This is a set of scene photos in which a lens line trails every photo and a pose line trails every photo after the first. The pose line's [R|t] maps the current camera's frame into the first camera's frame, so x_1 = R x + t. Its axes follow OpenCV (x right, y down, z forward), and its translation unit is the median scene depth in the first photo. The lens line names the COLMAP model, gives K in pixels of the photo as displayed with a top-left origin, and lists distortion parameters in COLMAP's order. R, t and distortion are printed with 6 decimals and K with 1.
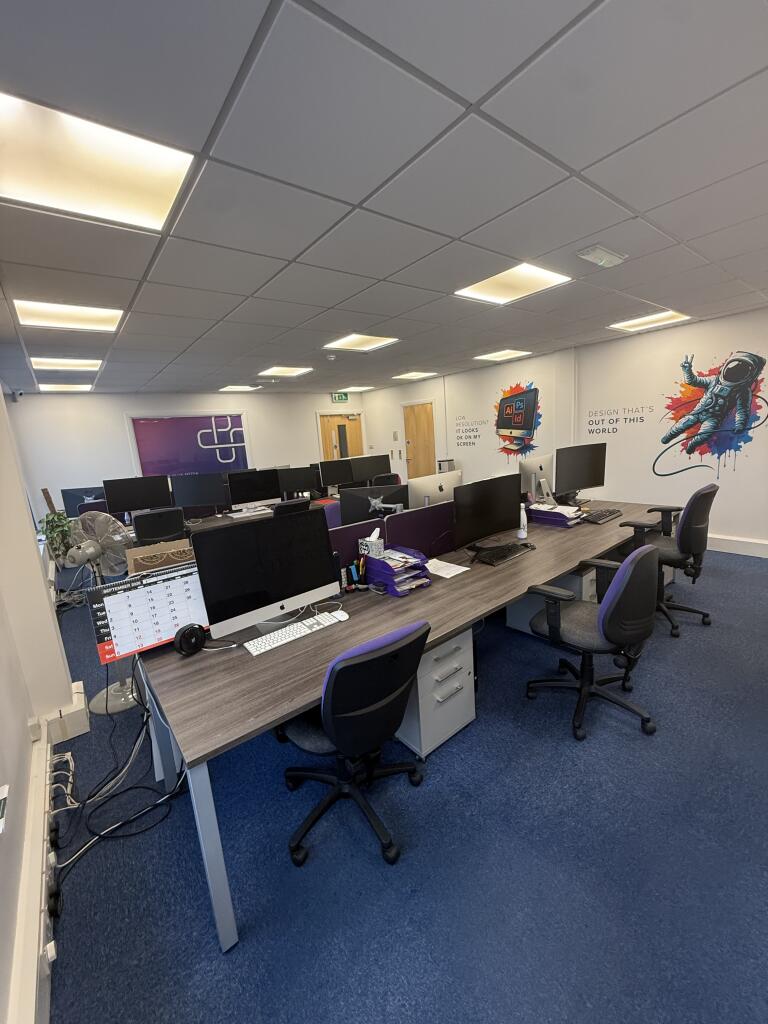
lens RADIAL K [[411.3, 0, 383.9], [0, 411.3, 510.9], [0, 0, 1]] dist [-0.003303, -0.000172]
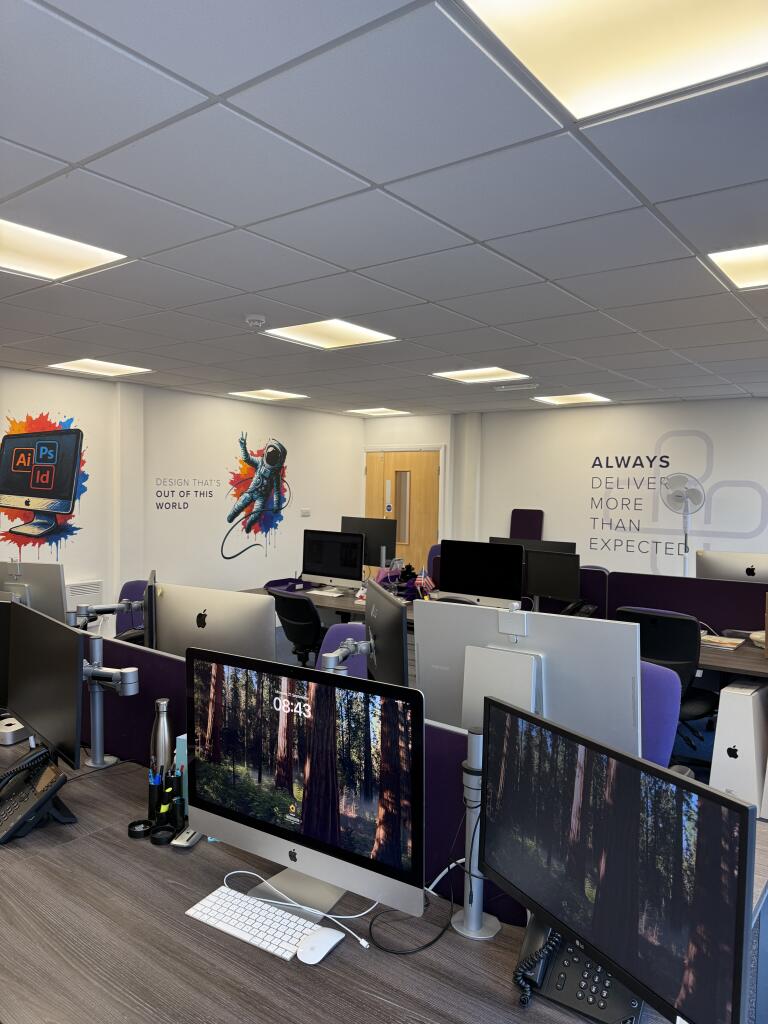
lens RADIAL K [[725.4, 0, 379.8], [0, 725.4, 515.9], [0, 0, 1]] dist [0.078405, -0.100495]
pose [[-0.259526, 0.027612, 0.965341, -1.731917], [0.177902, 0.983851, 0.019687, -0.281765], [-0.949209, 0.176846, -0.260247, 2.052858]]
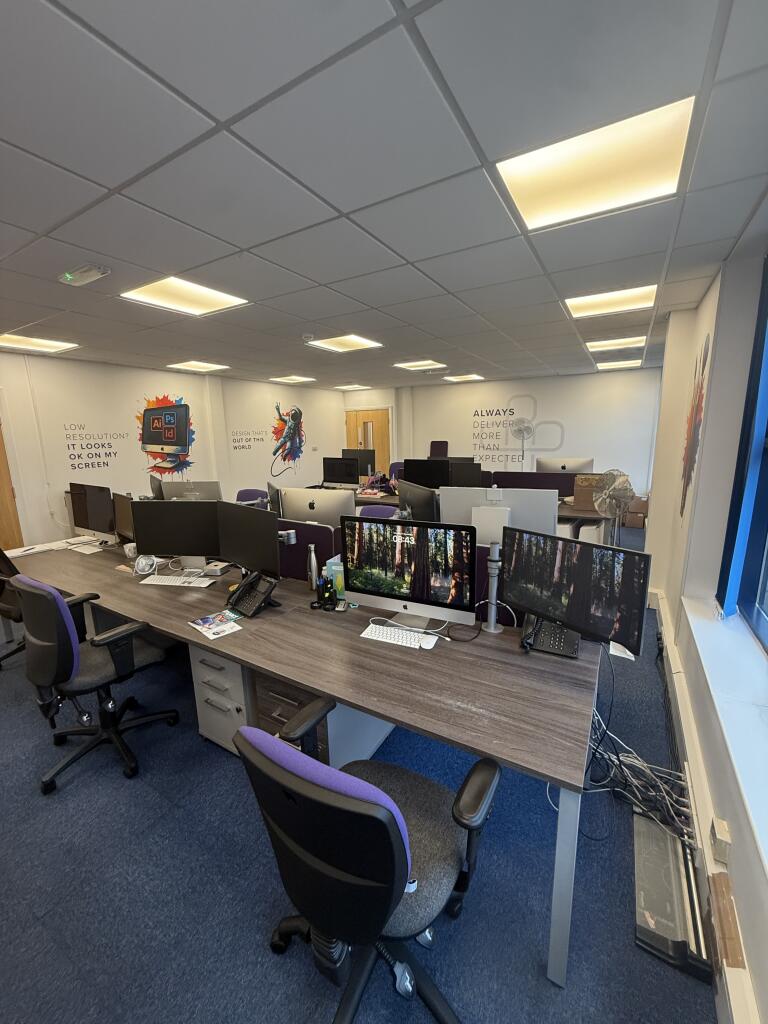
lens RADIAL K [[411.3, 0, 386.3], [0, 411.3, 512.9], [0, 0, 1]] dist [-0.003303, -0.000172]
pose [[-0.376465, -0.102690, 0.920722, -1.756909], [0.216760, 0.956488, 0.195308, -0.314719], [-0.900716, 0.273103, -0.337825, 2.249410]]
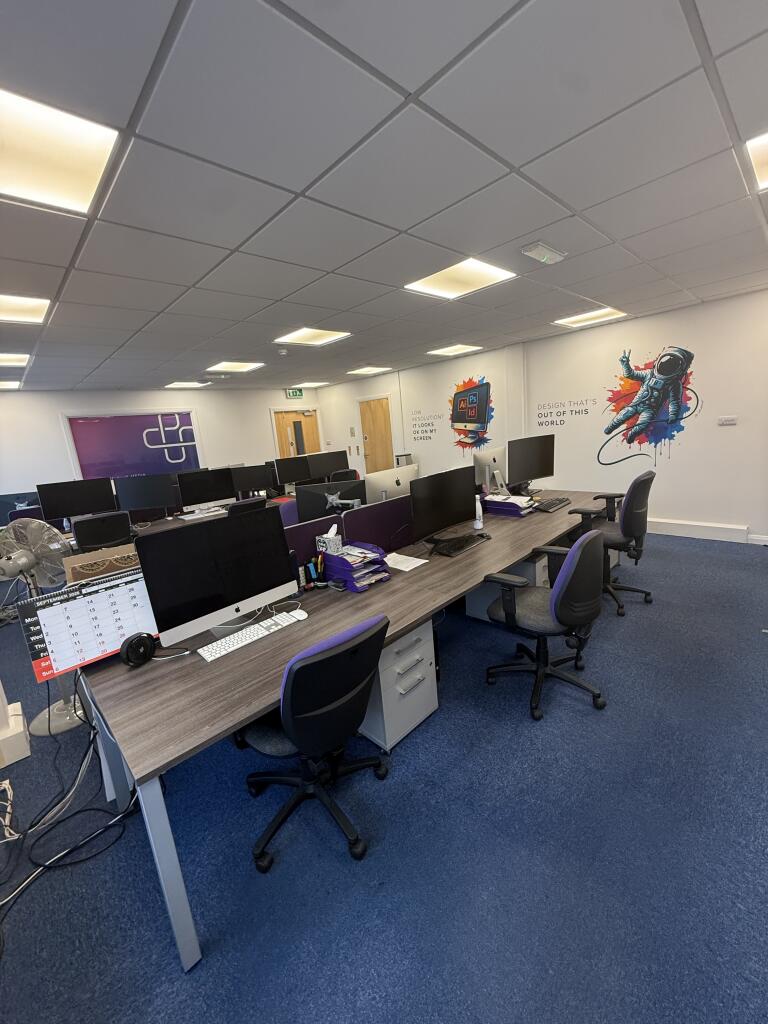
lens RADIAL K [[411.3, 0, 385.1], [0, 411.3, 510.7], [0, 0, 1]] dist [-0.003303, -0.000172]
pose [[0.994634, -0.035938, 0.097014, 0.009379], [0.035036, 0.999326, 0.010993, 0.002476], [-0.097343, -0.007535, 0.995222, 0.004339]]
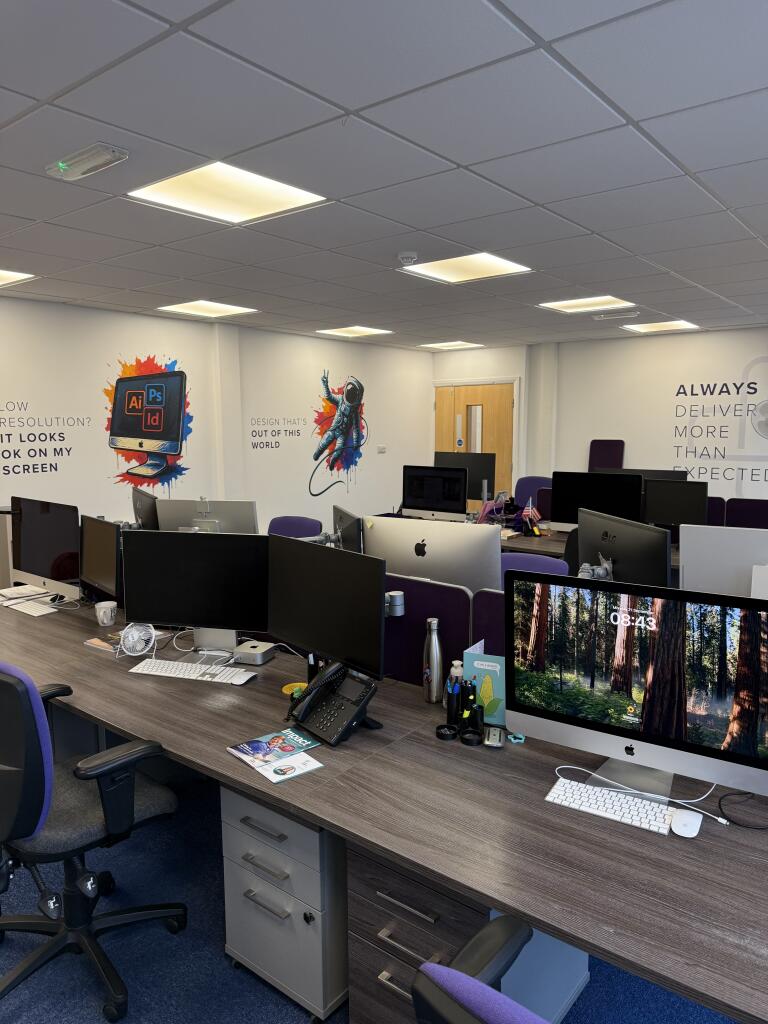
lens RADIAL K [[725.4, 0, 378.0], [0, 725.4, 514.1], [0, 0, 1]] dist [0.078405, -0.100495]
pose [[-0.242636, -0.049395, 0.968859, -1.712223], [0.201184, 0.974429, 0.100062, -0.337352], [-0.949027, 0.219197, -0.226494, 2.352138]]
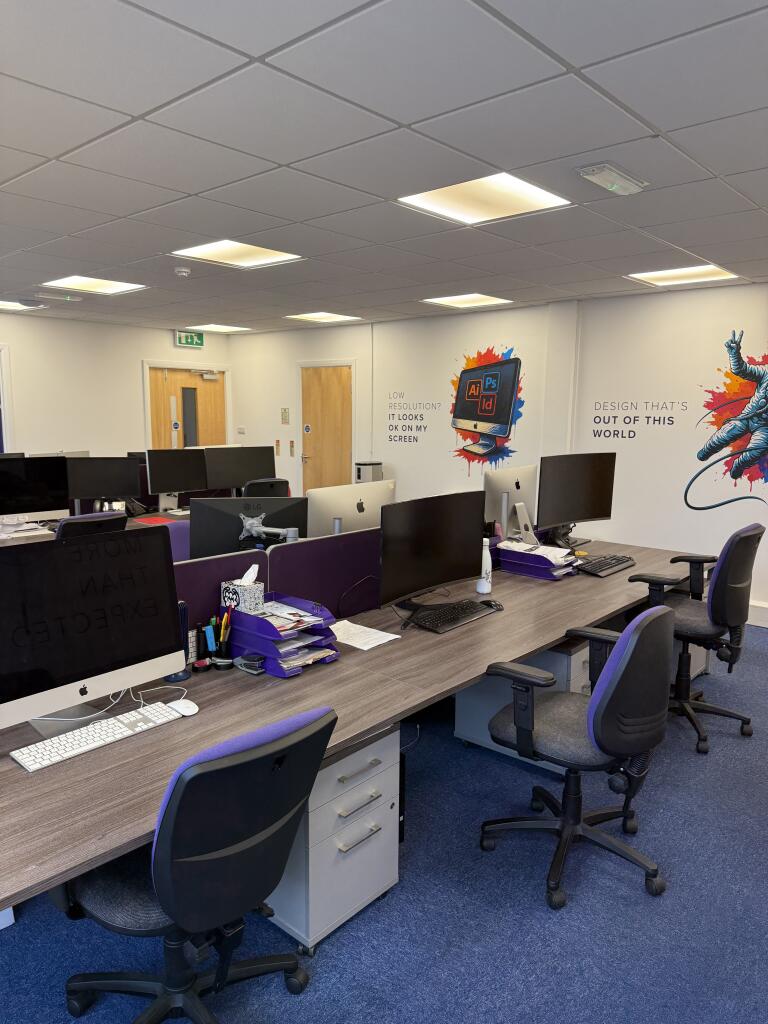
lens RADIAL K [[725.4, 0, 389.1], [0, 725.4, 507.1], [0, 0, 1]] dist [0.078405, -0.100495]
pose [[0.981682, 0.058927, 0.181187, -0.019661], [-0.048187, 0.996842, -0.063120, 0.014672], [-0.184334, 0.053233, 0.981421, -0.091999]]
